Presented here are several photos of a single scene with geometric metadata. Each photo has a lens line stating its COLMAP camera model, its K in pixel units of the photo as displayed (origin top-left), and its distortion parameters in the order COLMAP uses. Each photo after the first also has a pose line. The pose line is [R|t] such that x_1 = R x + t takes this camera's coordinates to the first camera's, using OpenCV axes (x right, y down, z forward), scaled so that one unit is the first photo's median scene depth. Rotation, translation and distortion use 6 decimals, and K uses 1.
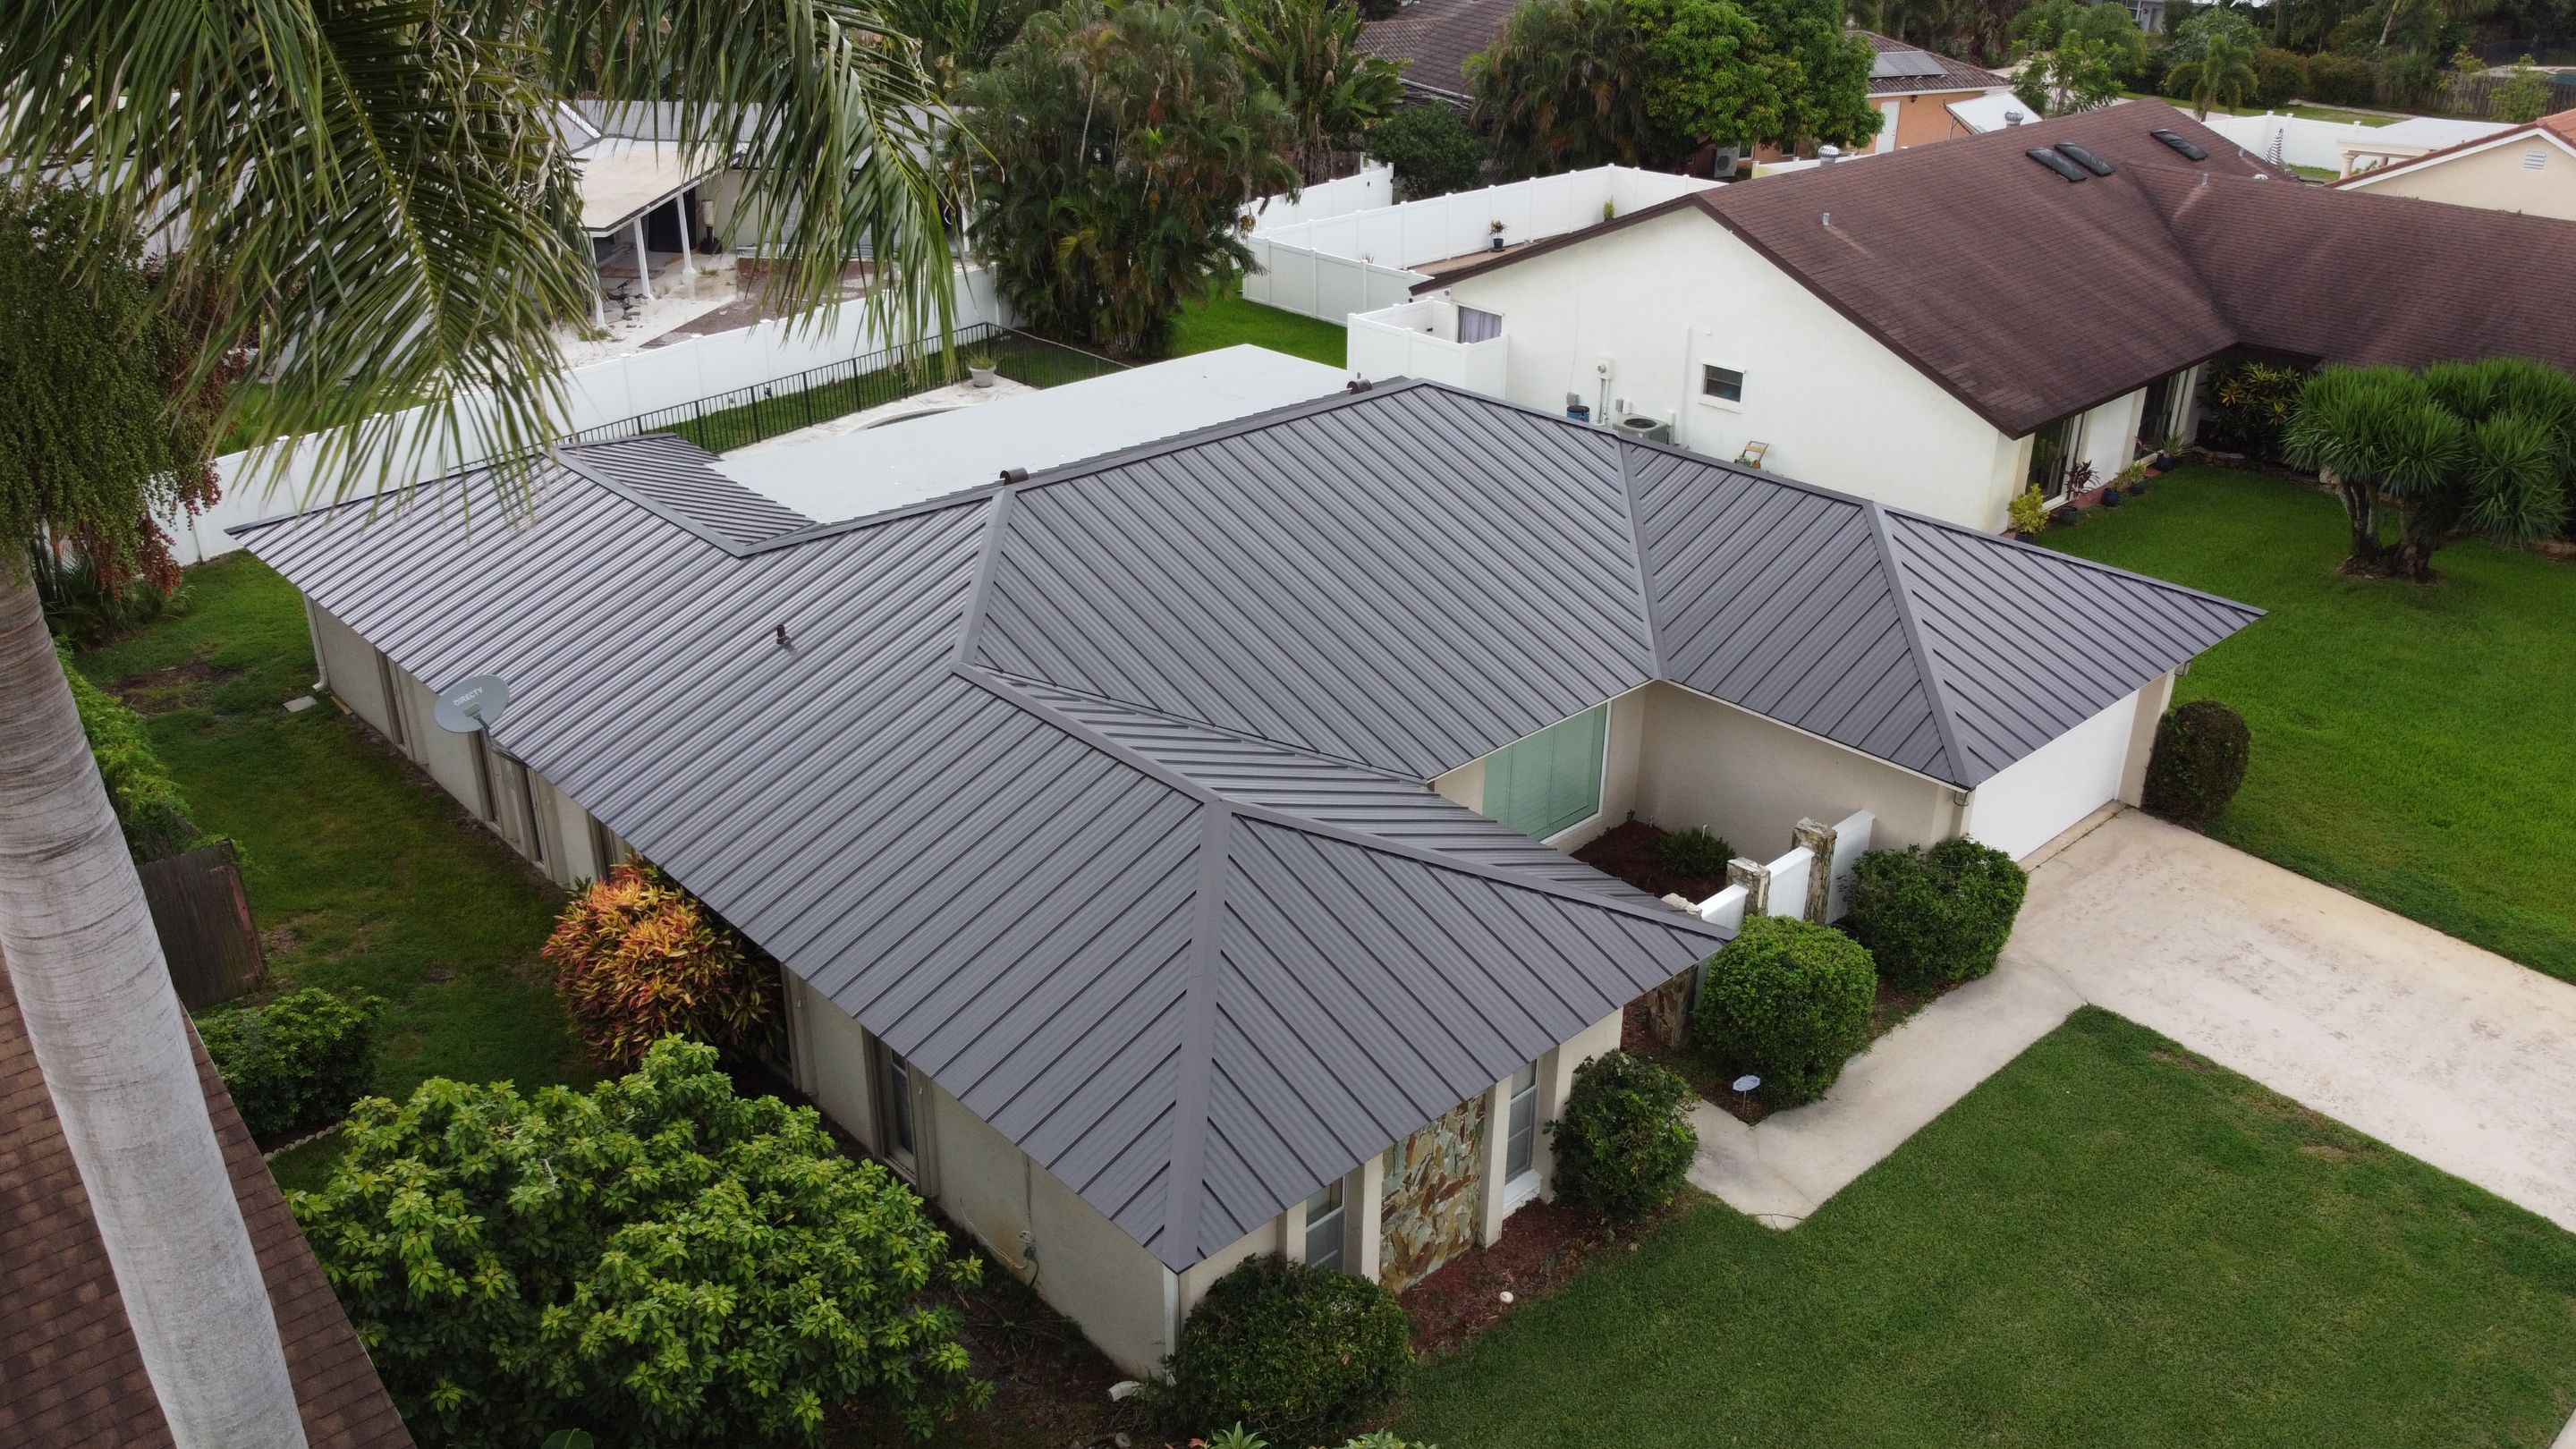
lens RADIAL K [[1943.7, 0, 1285.2], [0, 1943.7, 714.6], [0, 0, 1]] dist [0.003356, -0.005570]
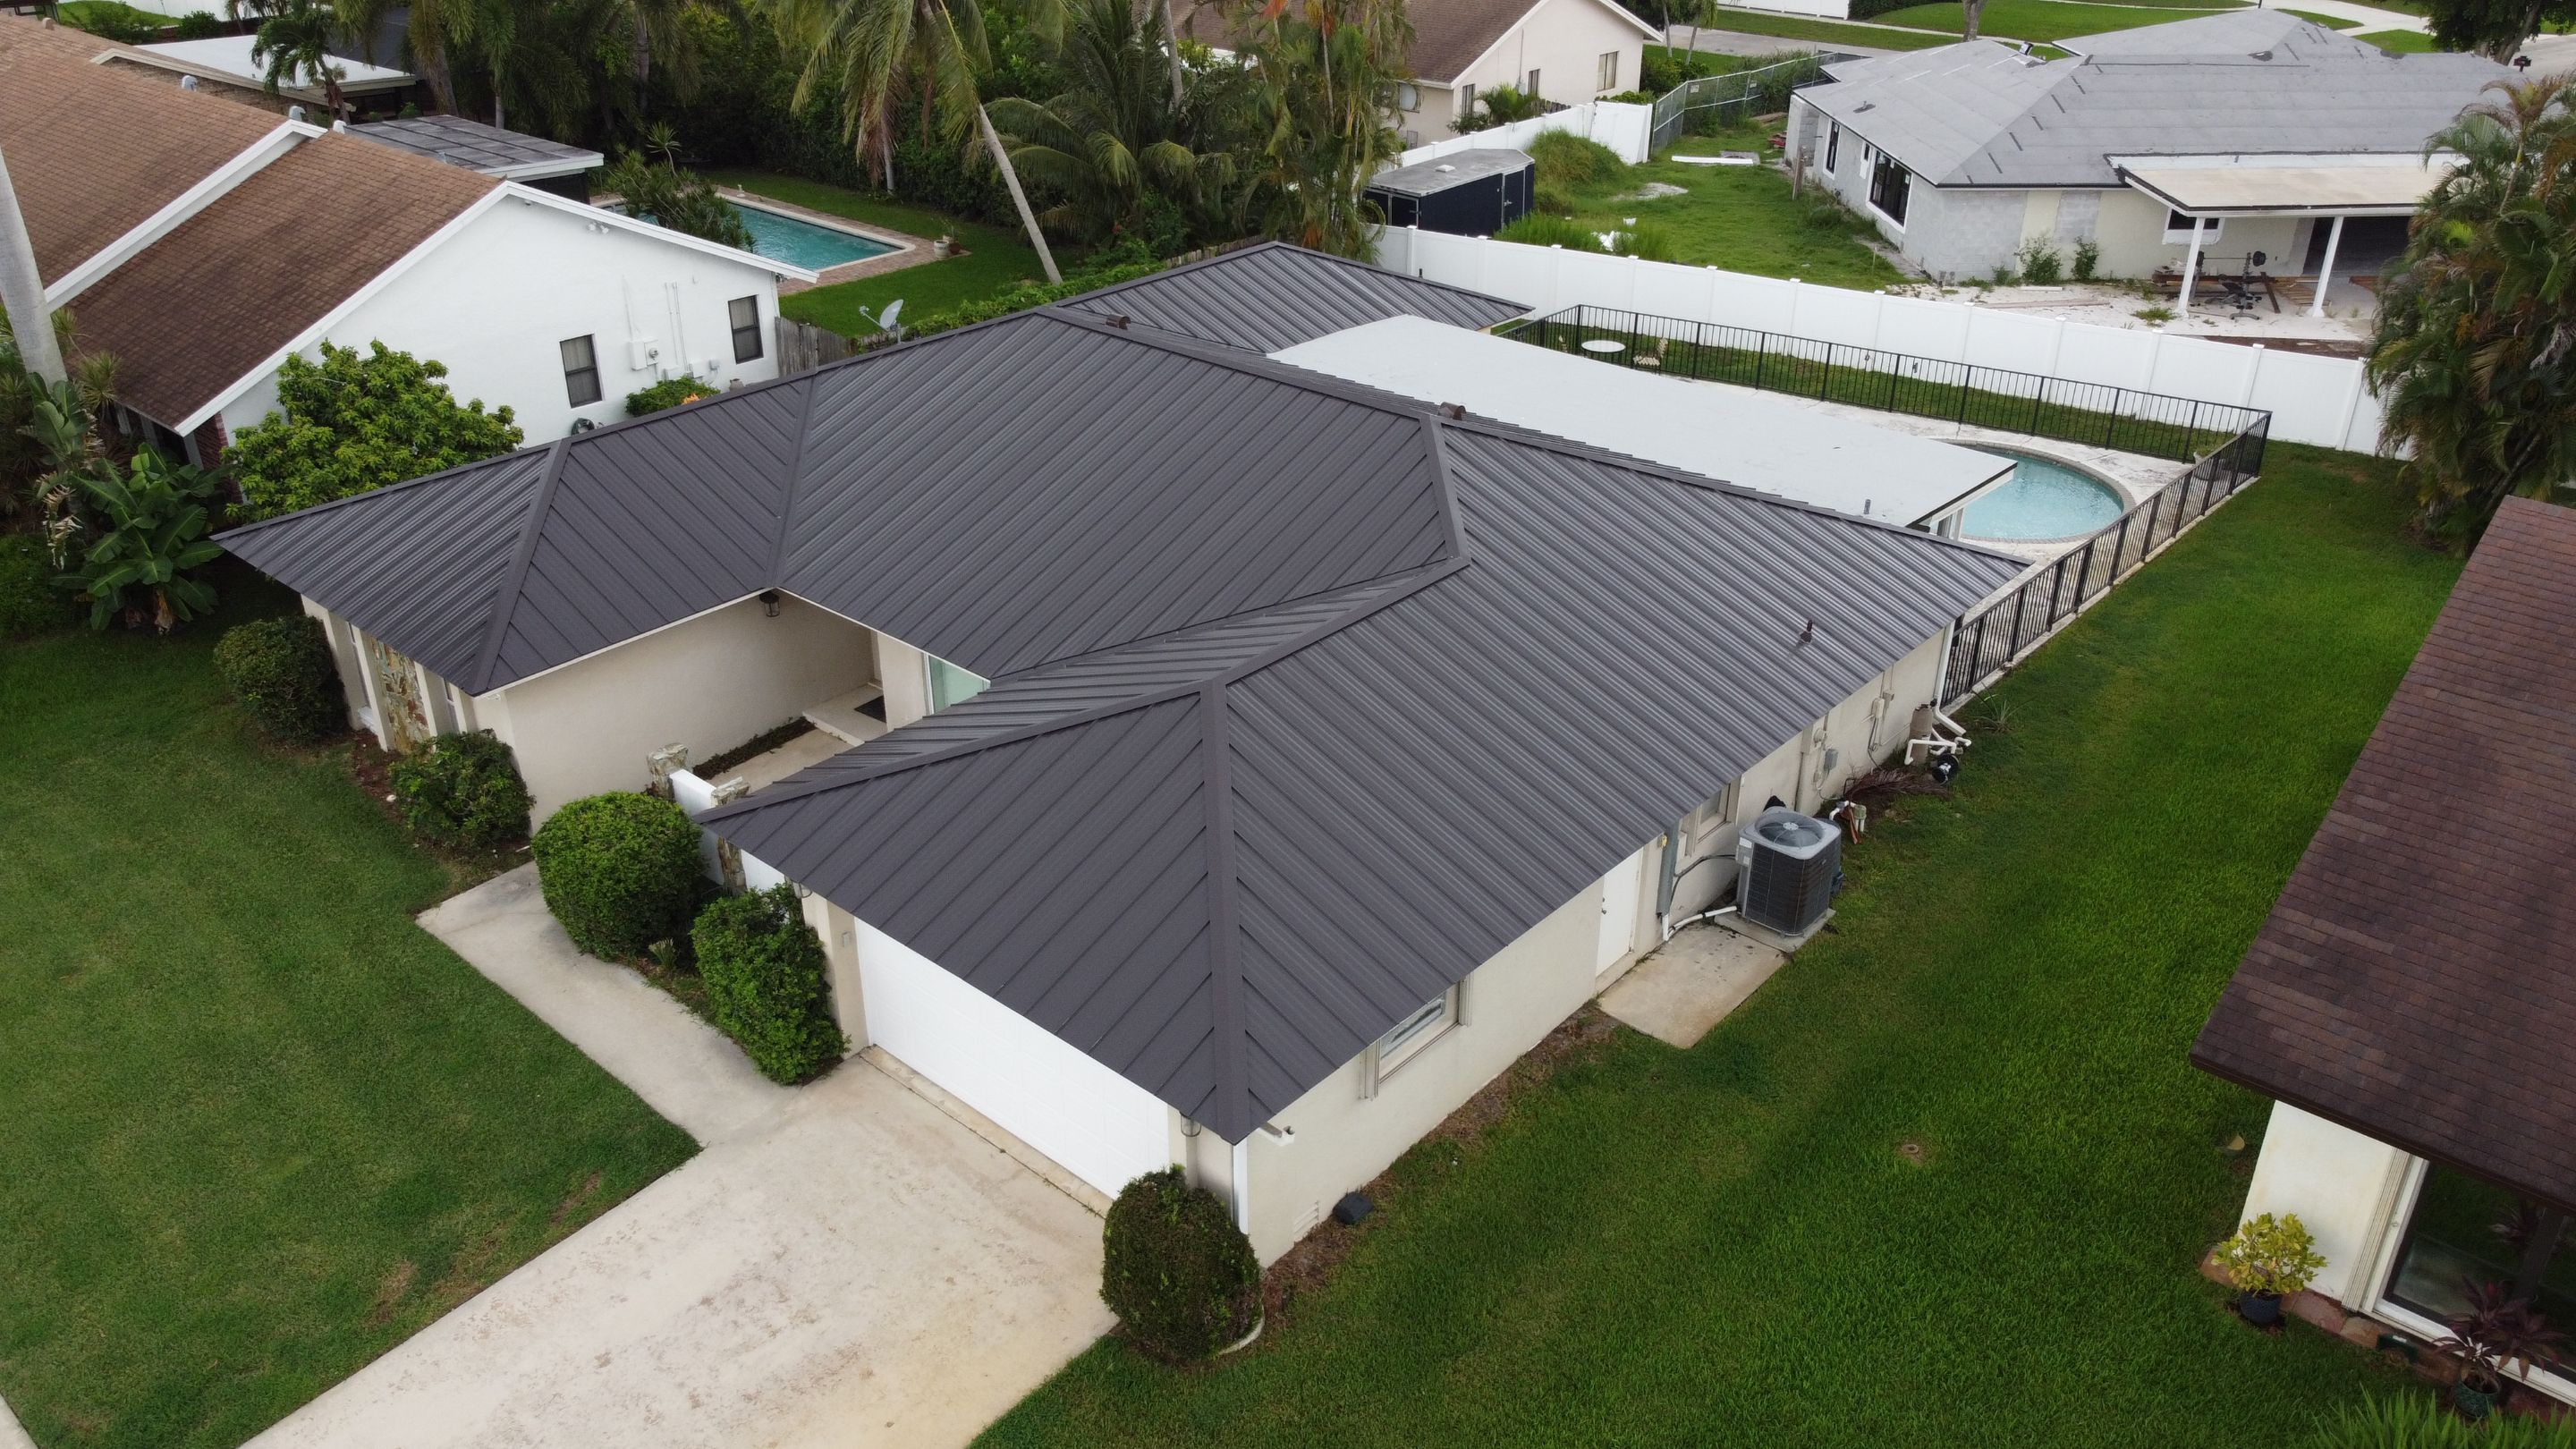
lens RADIAL K [[1943.7, 0, 1285.2], [0, 1943.7, 714.6], [0, 0, 1]] dist [0.003356, -0.005570]
pose [[0.109231, 0.455692, -0.883410, 1.138036], [-0.431795, 0.822250, 0.370753, -0.454865], [0.895333, 0.340955, 0.286581, 0.926871]]
